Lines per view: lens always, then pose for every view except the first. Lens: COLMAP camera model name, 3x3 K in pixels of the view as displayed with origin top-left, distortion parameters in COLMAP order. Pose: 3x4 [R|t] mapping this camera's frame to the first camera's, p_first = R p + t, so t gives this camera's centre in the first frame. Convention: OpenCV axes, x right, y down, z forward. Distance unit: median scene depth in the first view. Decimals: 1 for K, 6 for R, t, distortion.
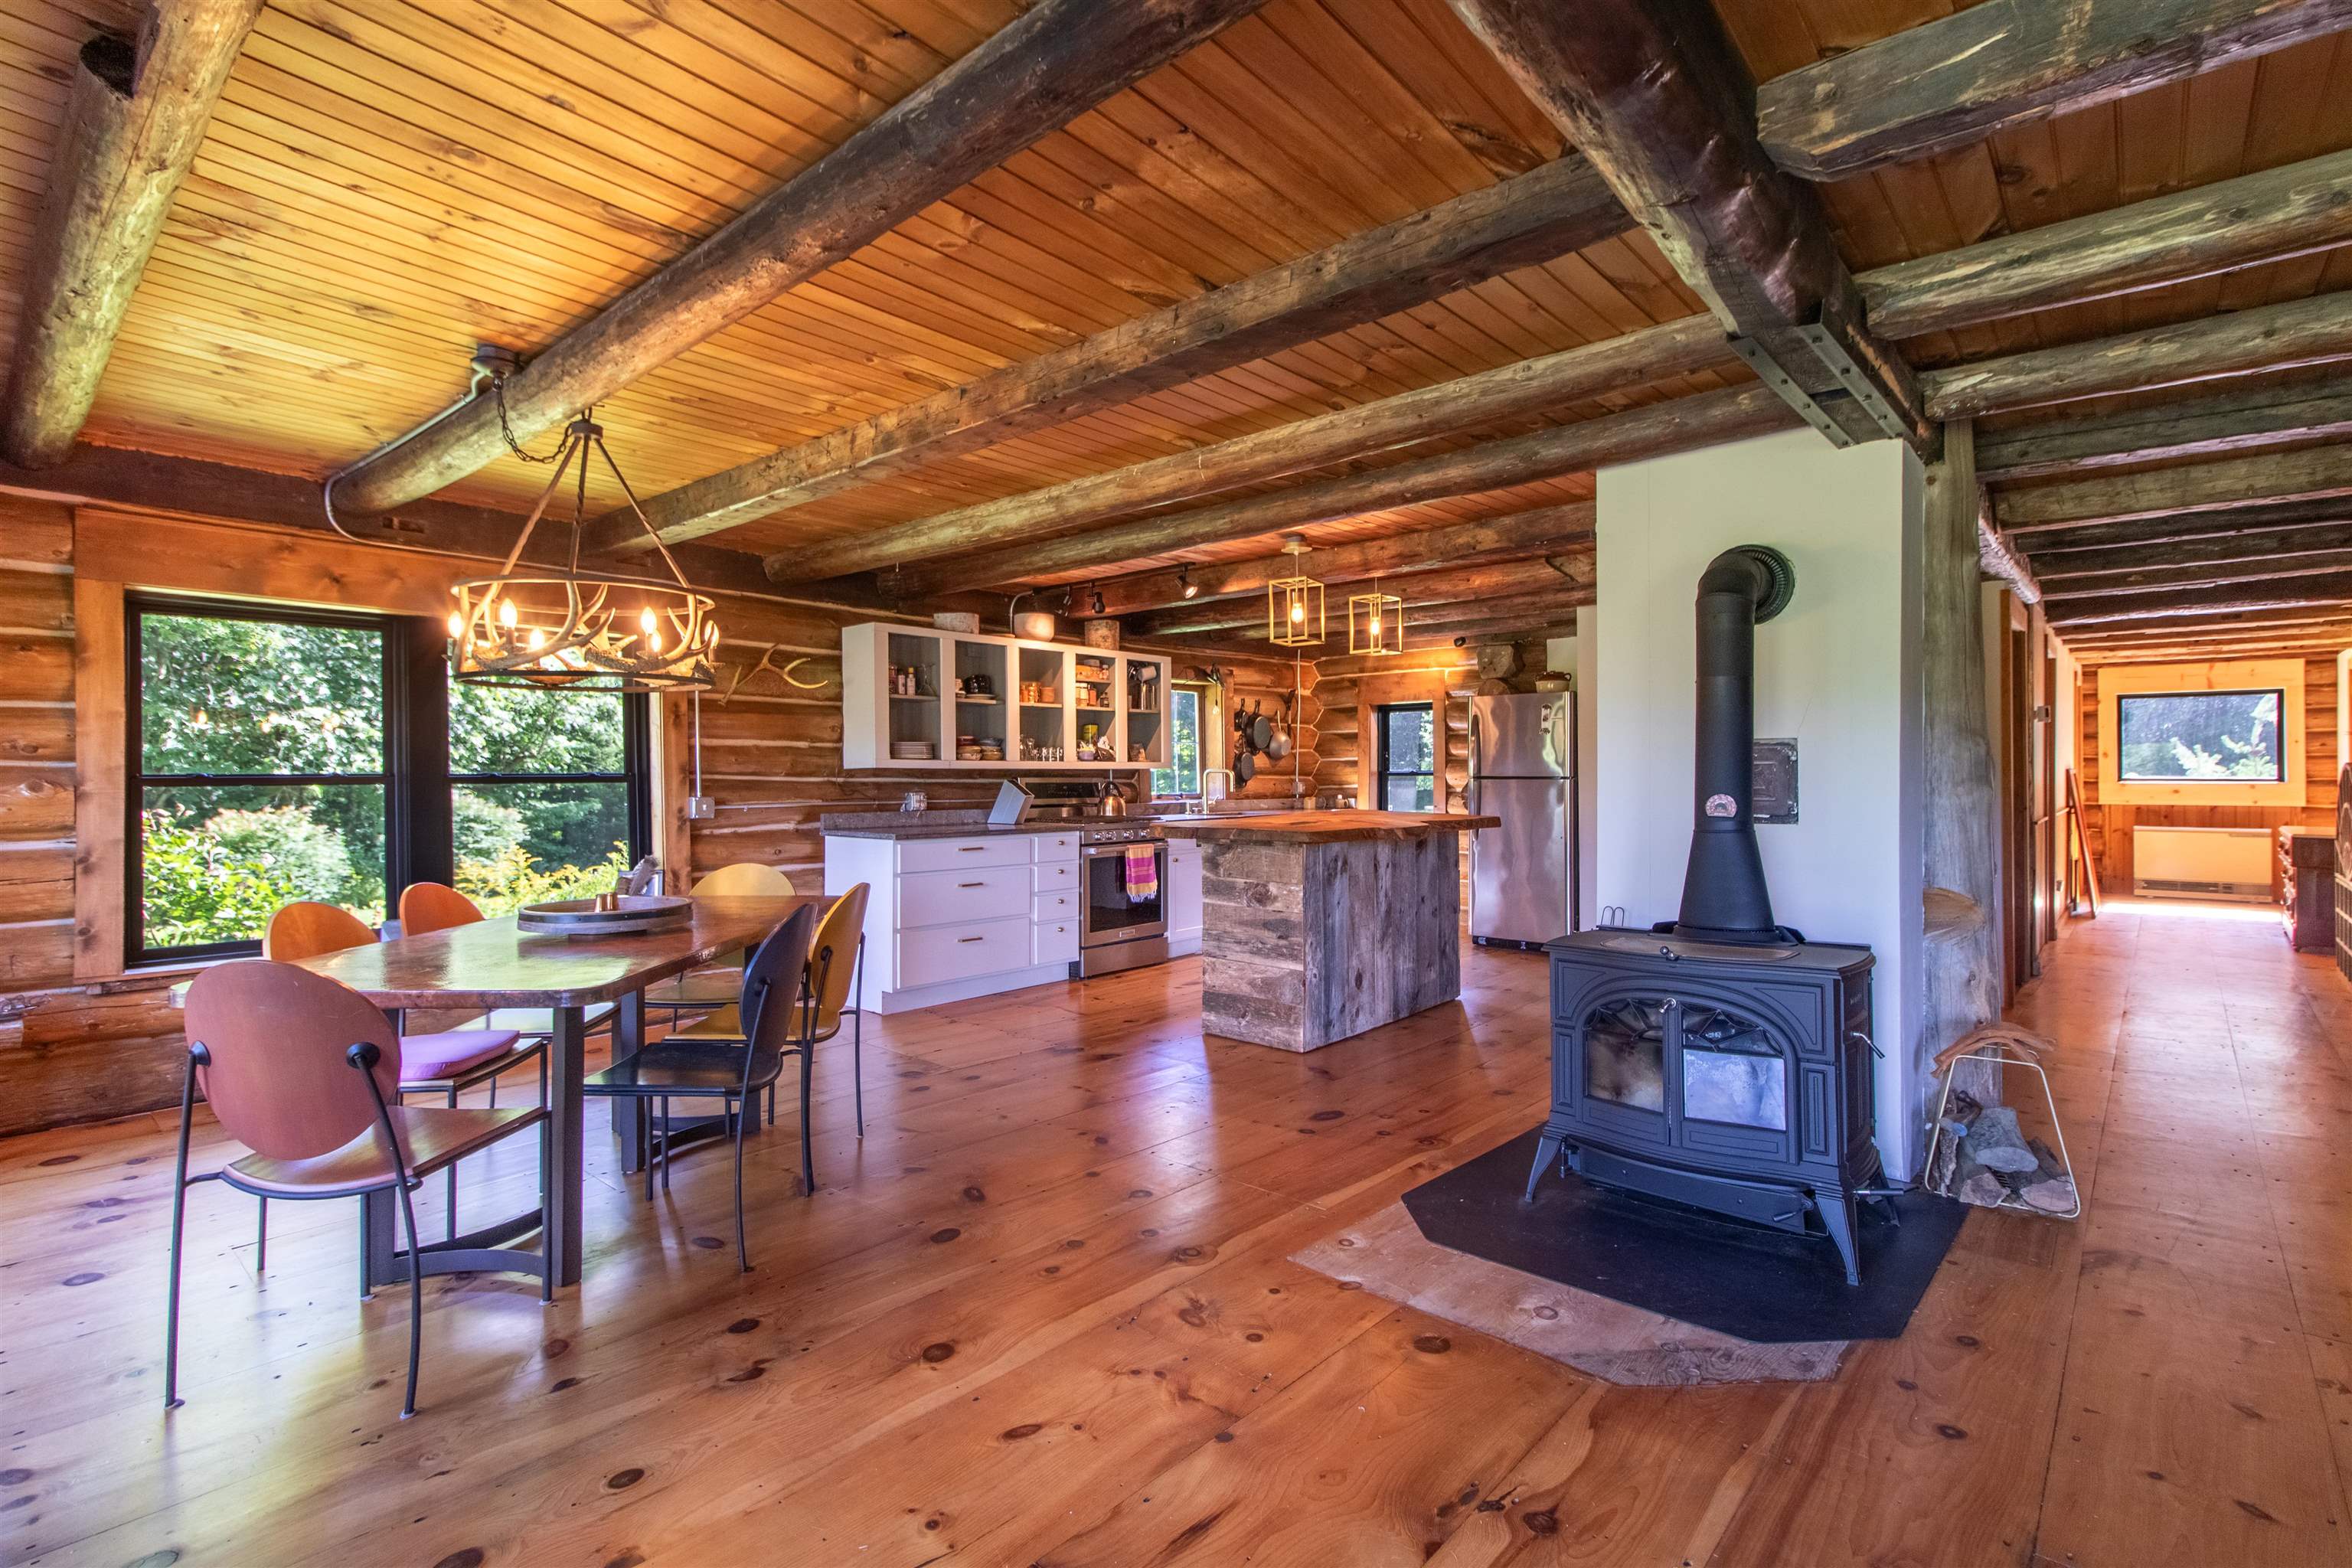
lens RADIAL K [[1139.7, 0, 1160.4], [0, 1139.7, 778.4], [0, 0, 1]] dist [0.001260, -0.000143]
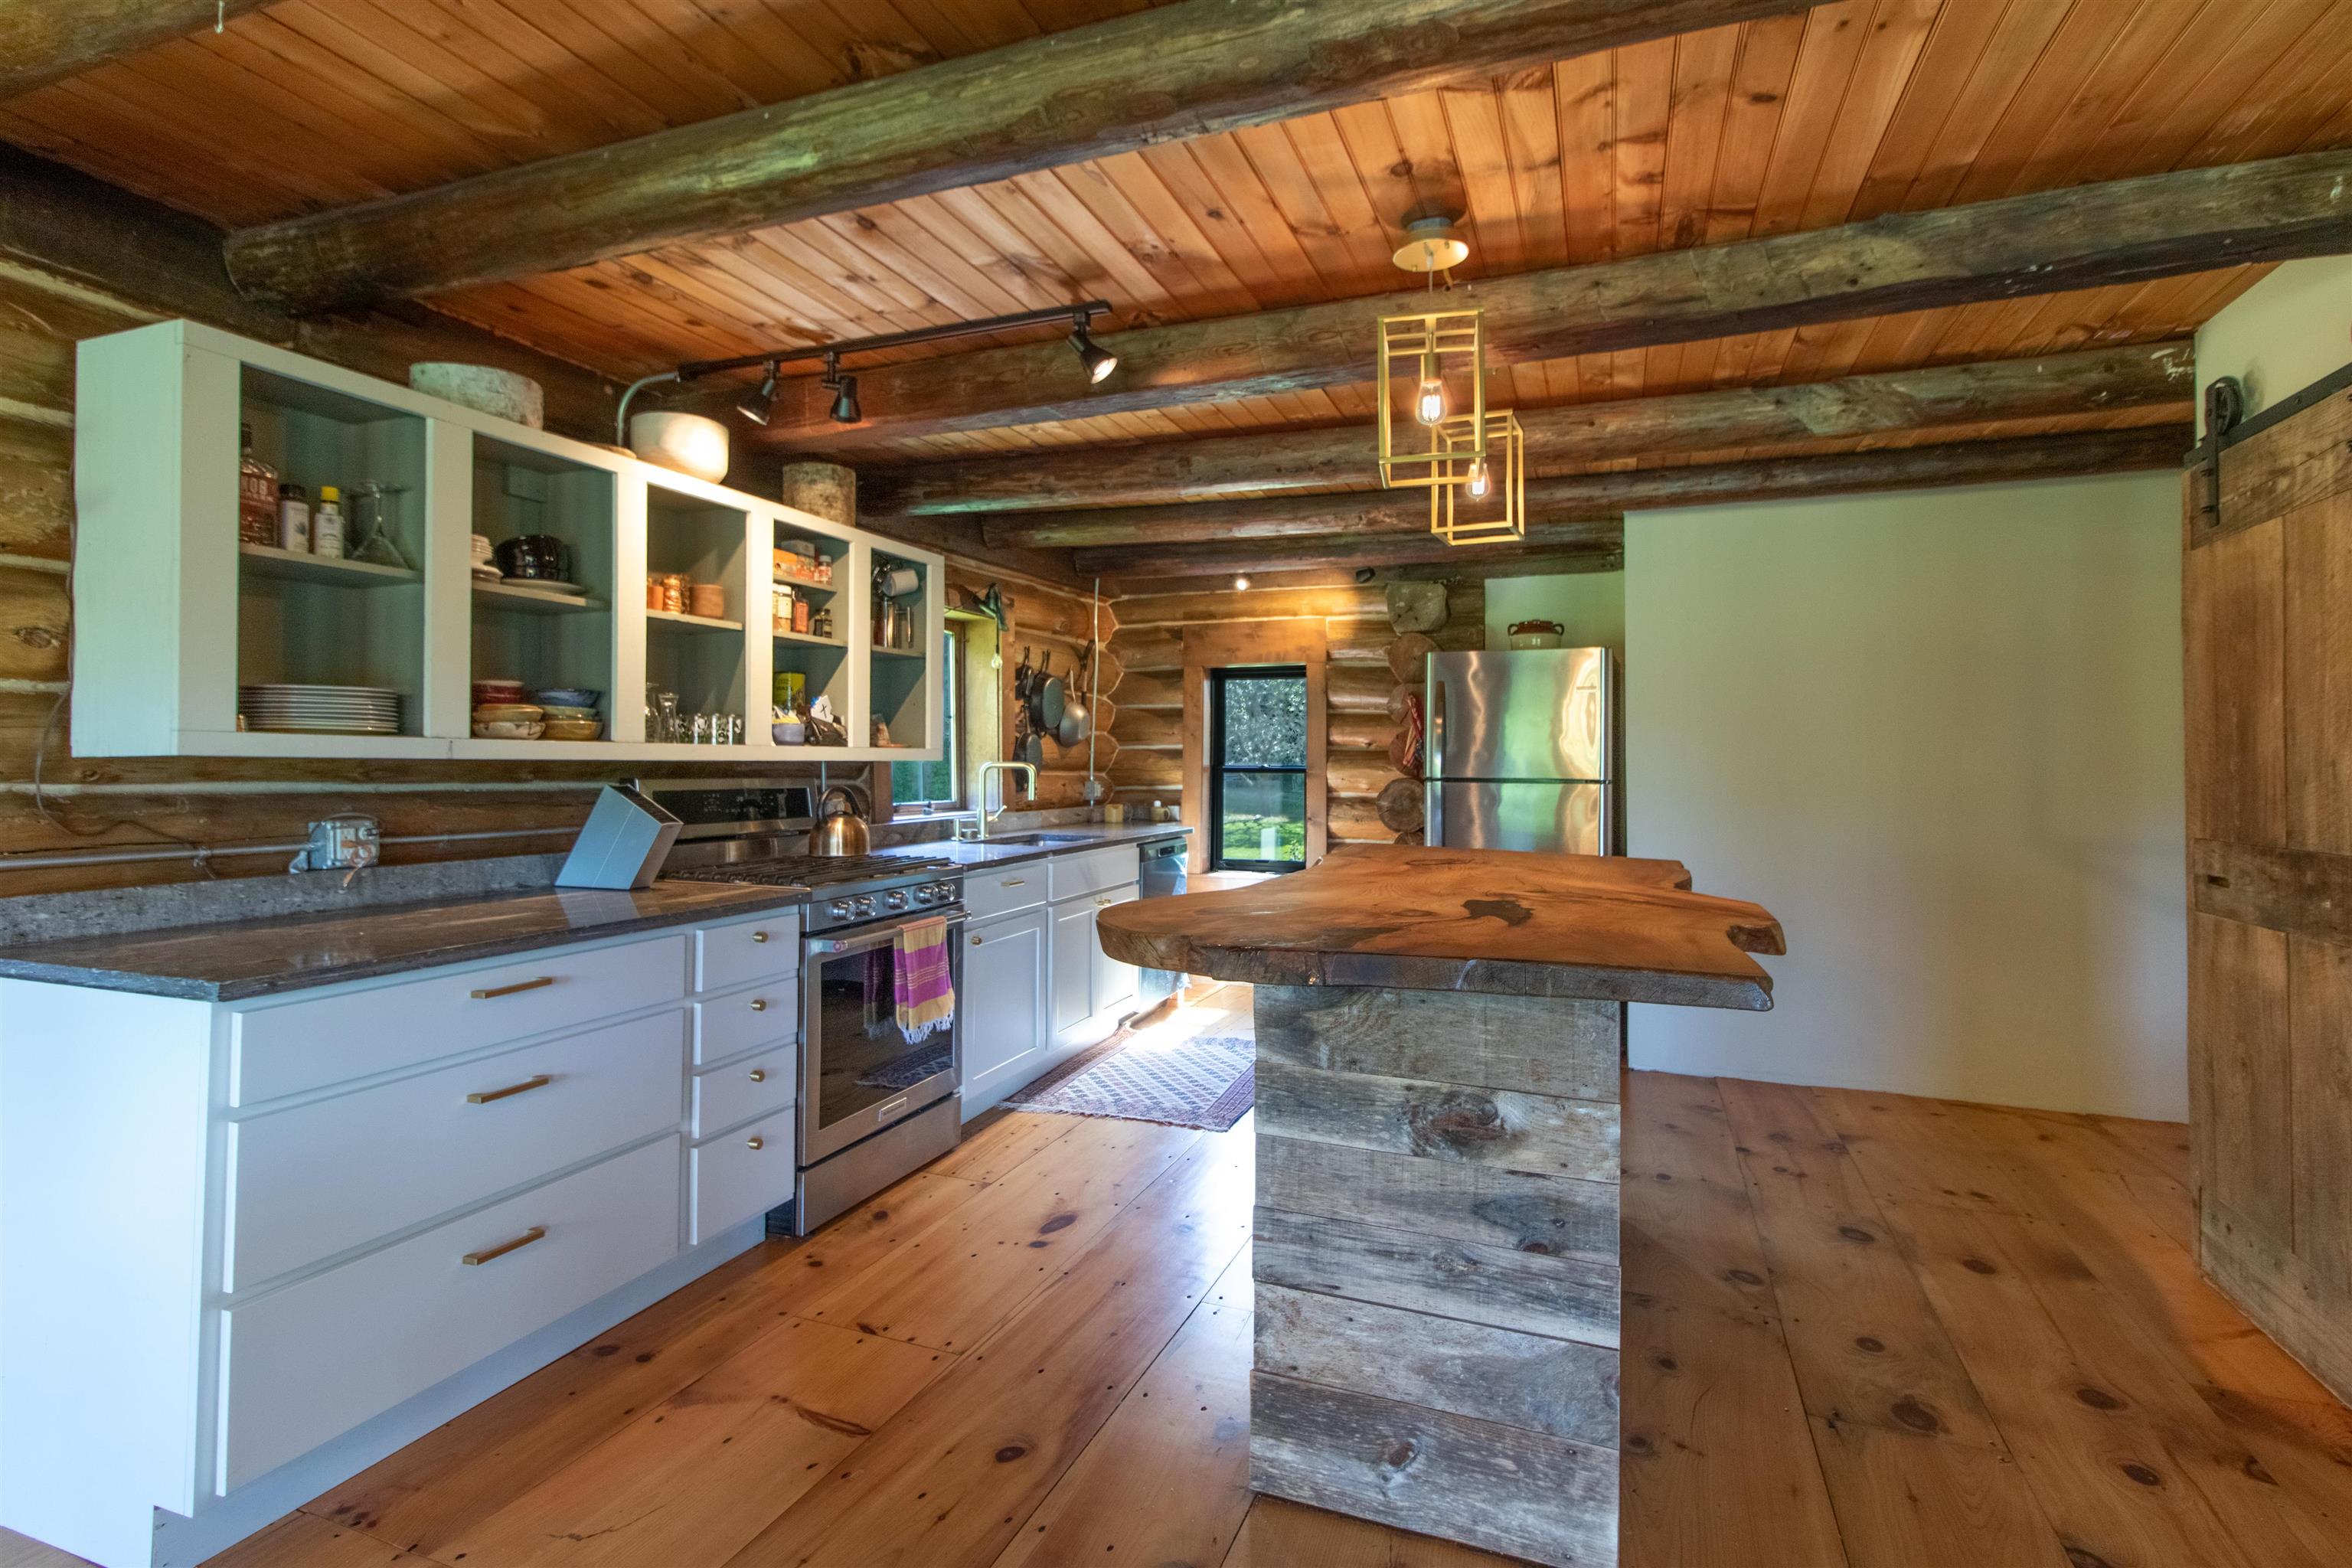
lens RADIAL K [[1106.2, 0, 1218.9], [0, 1106.2, 750.7], [0, 0, 1]] dist [0.004206, 0.000077]
pose [[0.916086, 0.013141, 0.400766, -0.093262], [-0.007954, 0.999862, -0.014602, -0.007772], [-0.400902, 0.010188, 0.916064, 0.531044]]
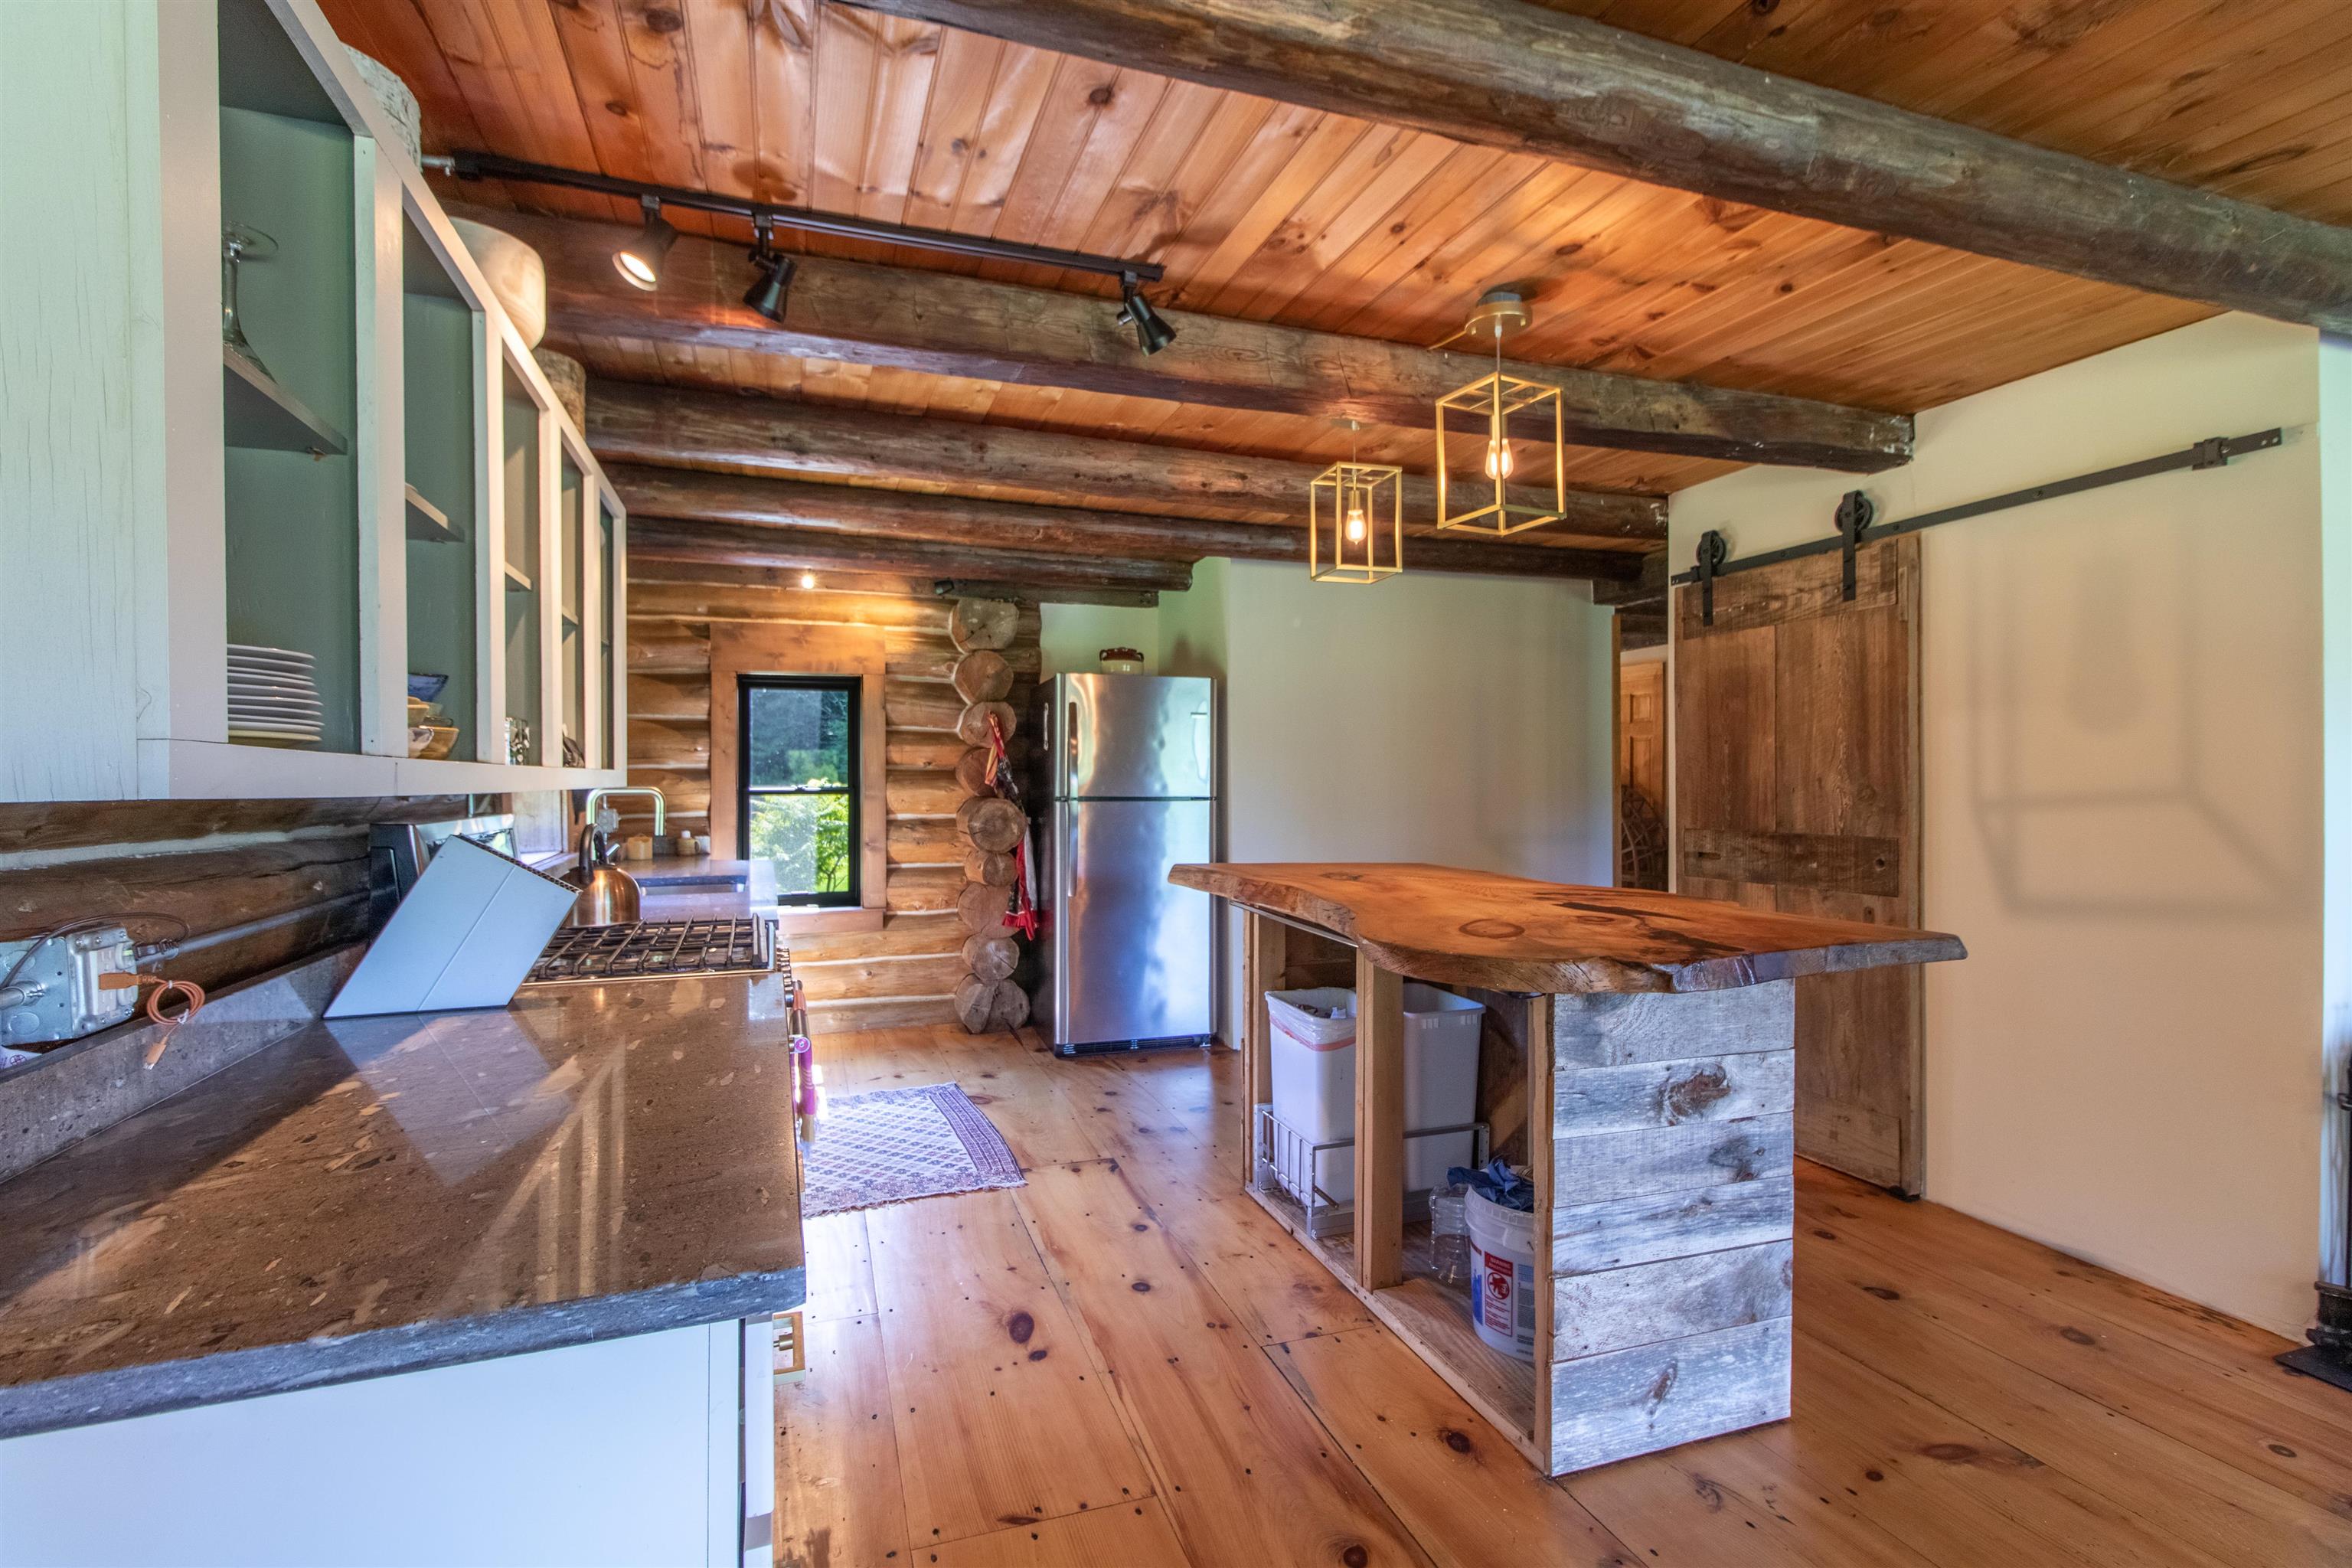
lens RADIAL K [[1075.7, 0, 1176.0], [0, 1075.7, 784.0], [0, 0, 1]] dist [0.002020, 0.000110]
pose [[0.452867, -0.000749, 0.891578, -0.270687], [0.002891, 0.999996, -0.000629, -0.009907], [-0.891573, 0.002863, 0.452867, 0.743362]]
